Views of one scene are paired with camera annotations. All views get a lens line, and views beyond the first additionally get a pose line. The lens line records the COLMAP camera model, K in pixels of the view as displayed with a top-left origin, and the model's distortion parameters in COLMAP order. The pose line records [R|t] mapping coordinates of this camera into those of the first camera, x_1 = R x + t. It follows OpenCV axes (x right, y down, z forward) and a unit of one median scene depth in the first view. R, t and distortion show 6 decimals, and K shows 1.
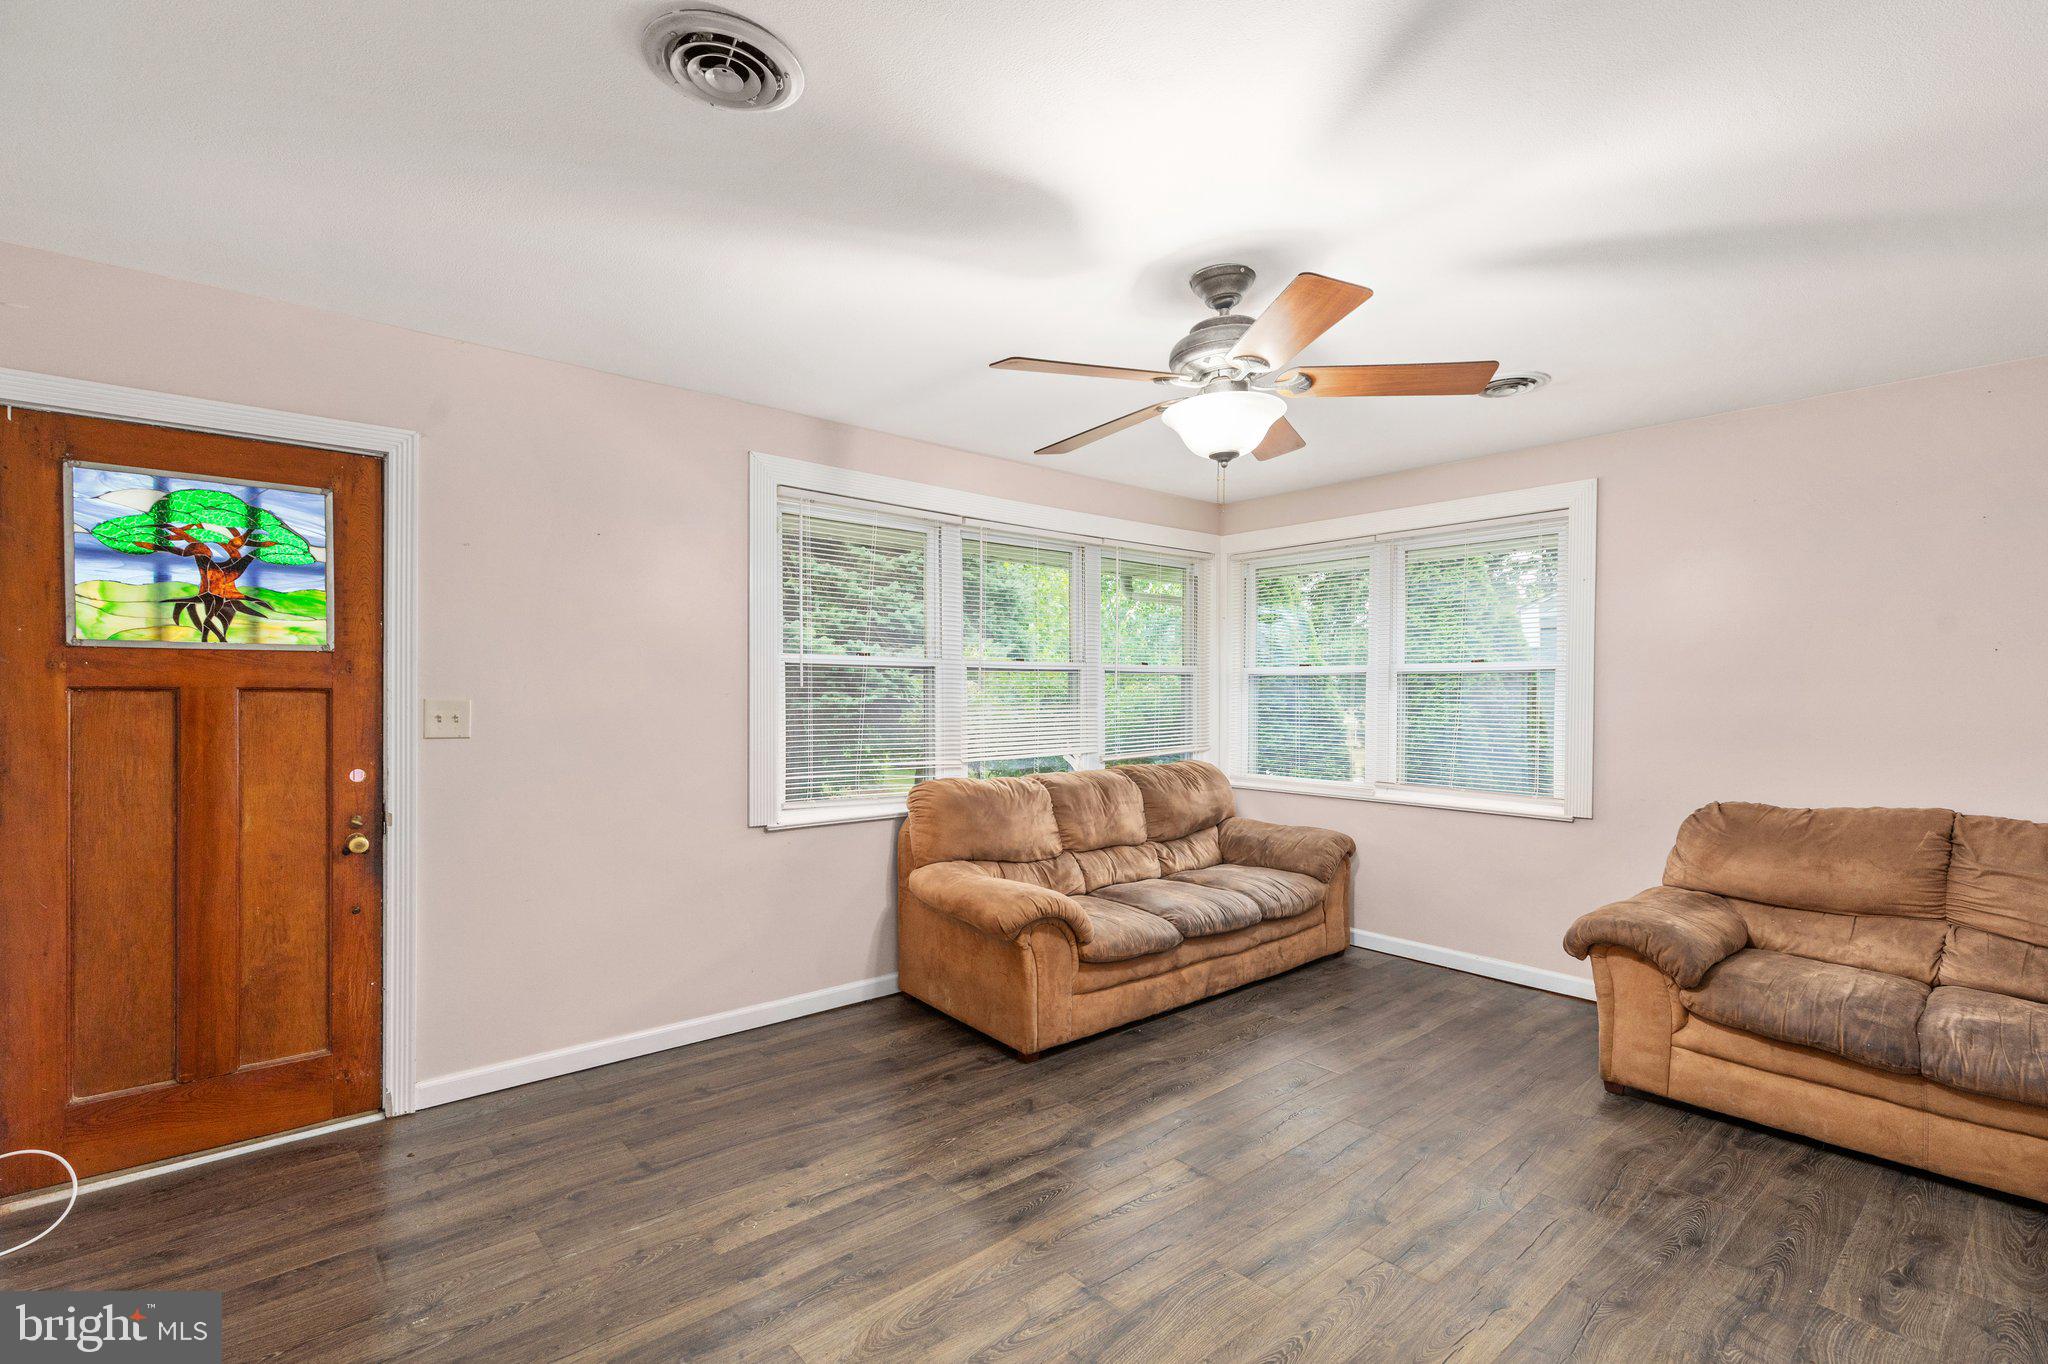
lens RADIAL K [[921.4, 0, 1025.5], [0, 921.4, 696.3], [0, 0, 1]] dist [0.000104, -0.000249]
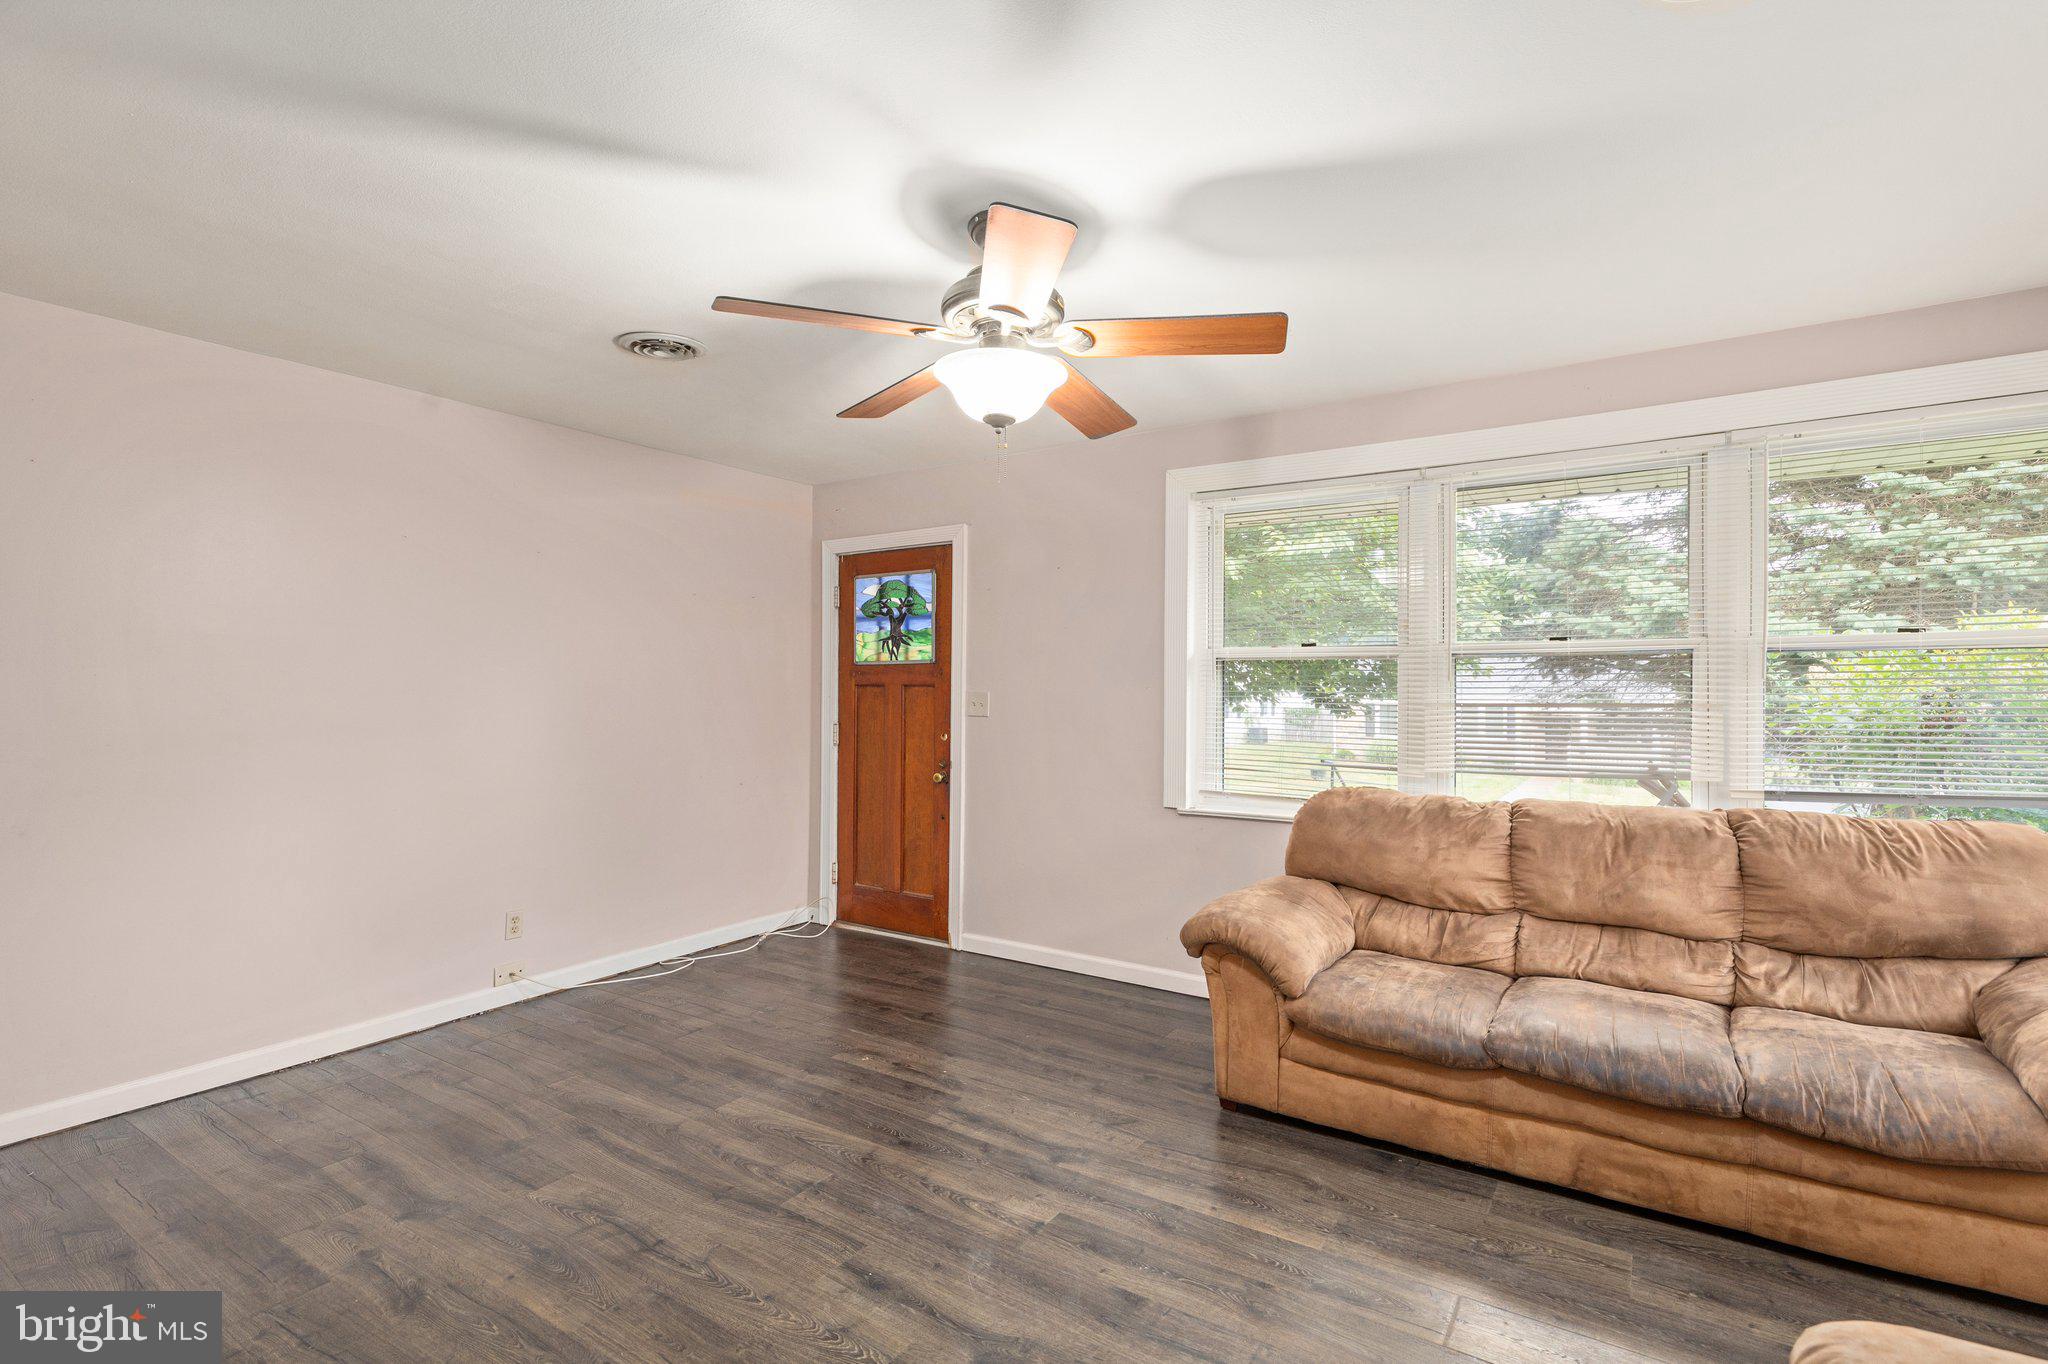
lens RADIAL K [[947.4, 0, 1033.4], [0, 947.4, 676.6], [0, 0, 1]] dist [0.002865, 0.000282]
pose [[0.279197, -0.015068, -0.960116, 0.993195], [-0.003668, 0.999853, -0.016758, 0.005525], [0.960227, 0.008201, 0.279101, 0.692661]]
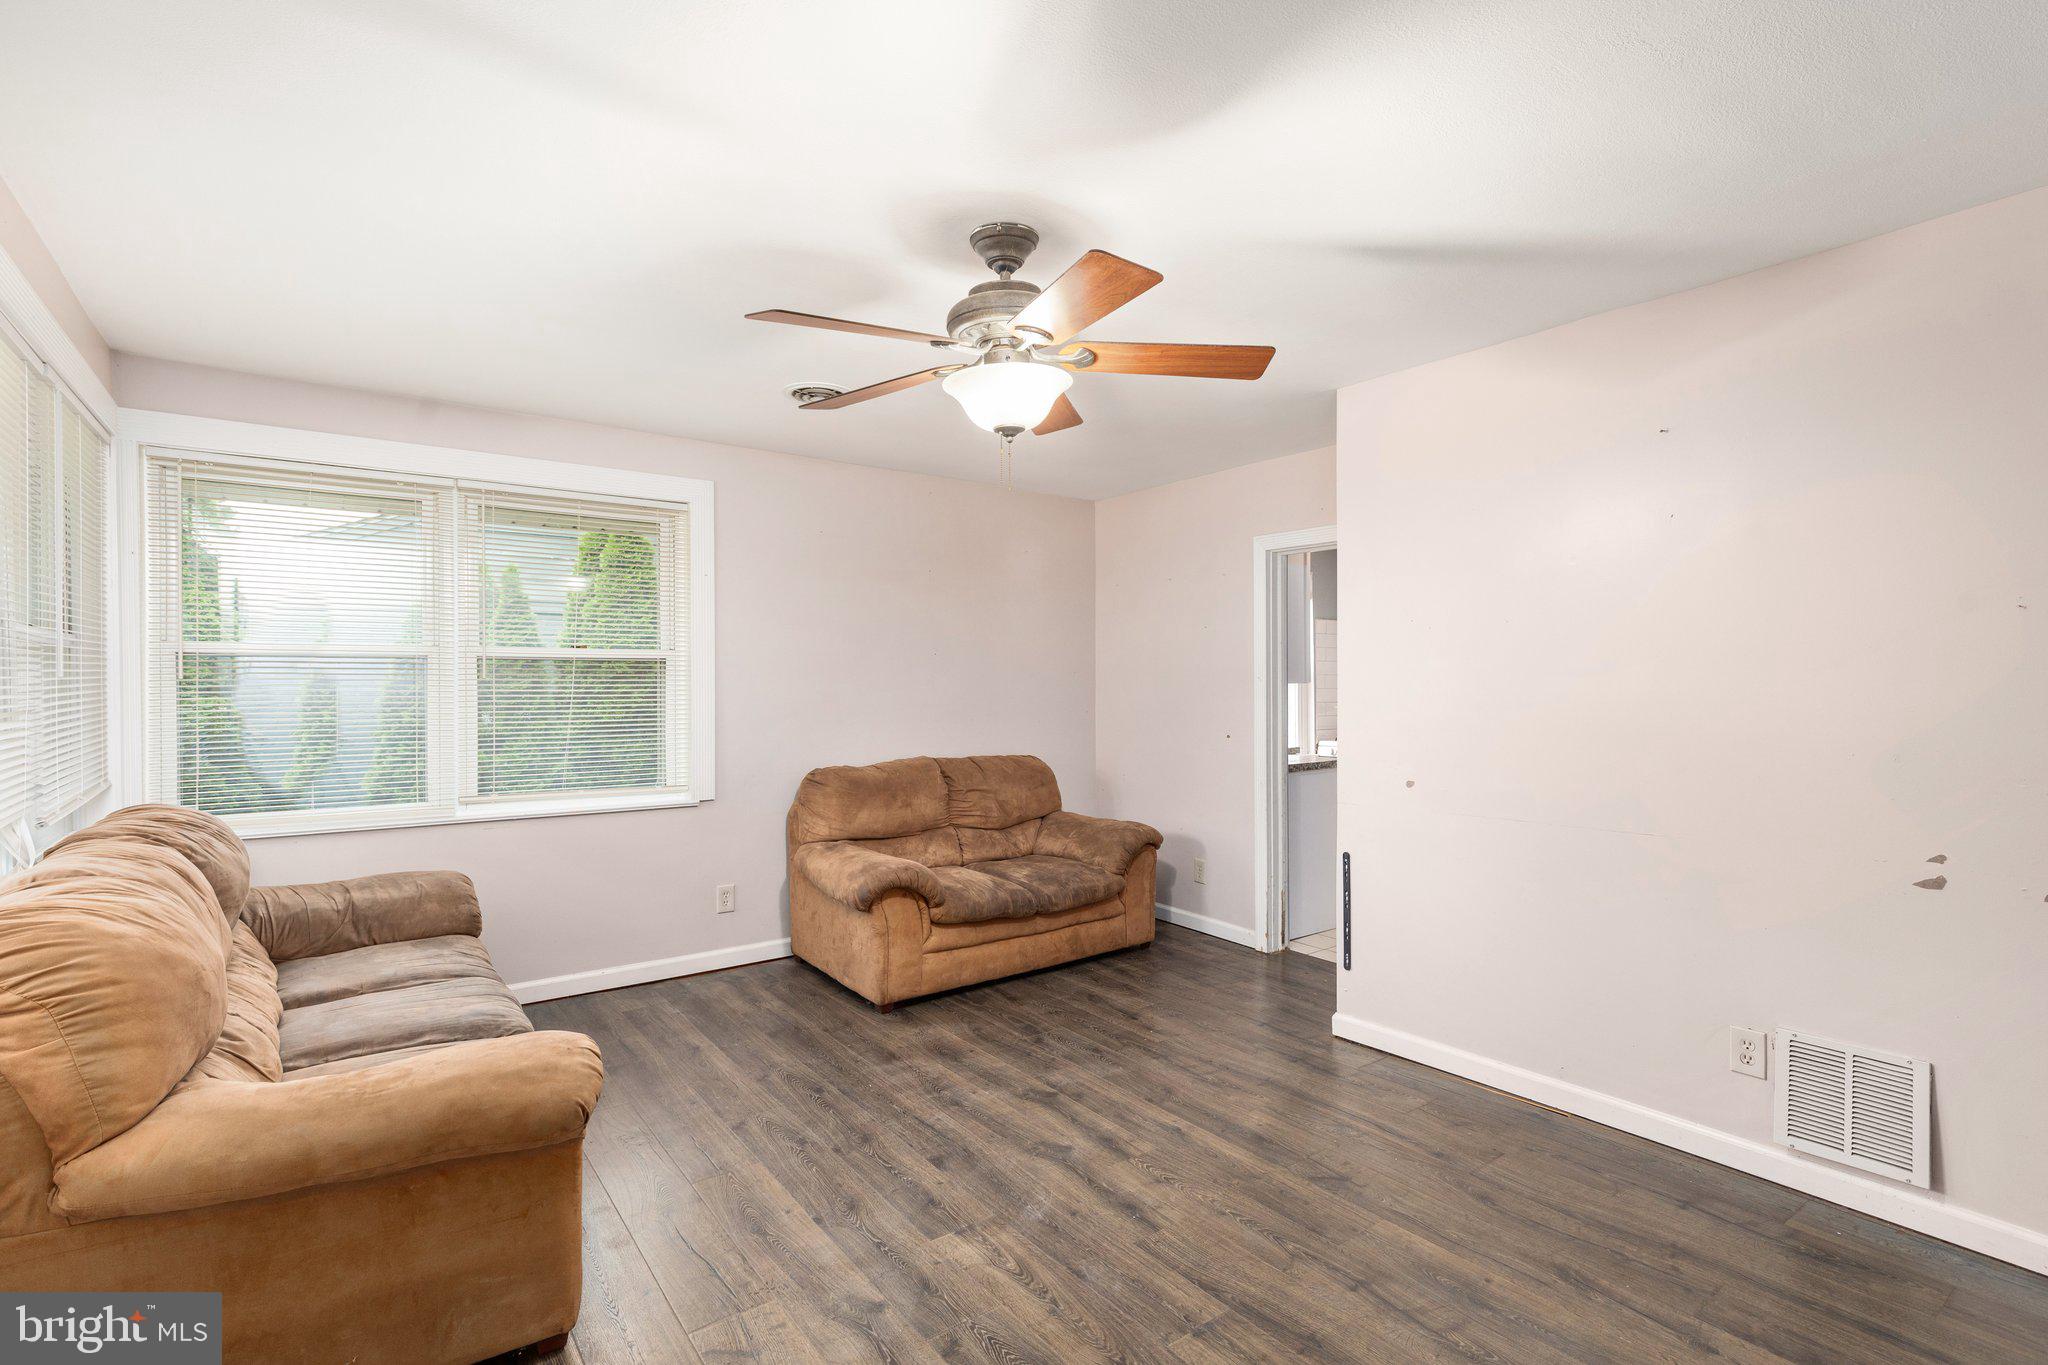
lens RADIAL K [[953.1, 0, 1014.2], [0, 953.1, 684.6], [0, 0, 1]] dist [-0.000456, -0.000193]
pose [[0.086910, -0.006984, 0.996192, -0.664833], [0.007152, 0.999954, 0.006387, -0.007051], [-0.996190, 0.006570, 0.086956, 0.815237]]
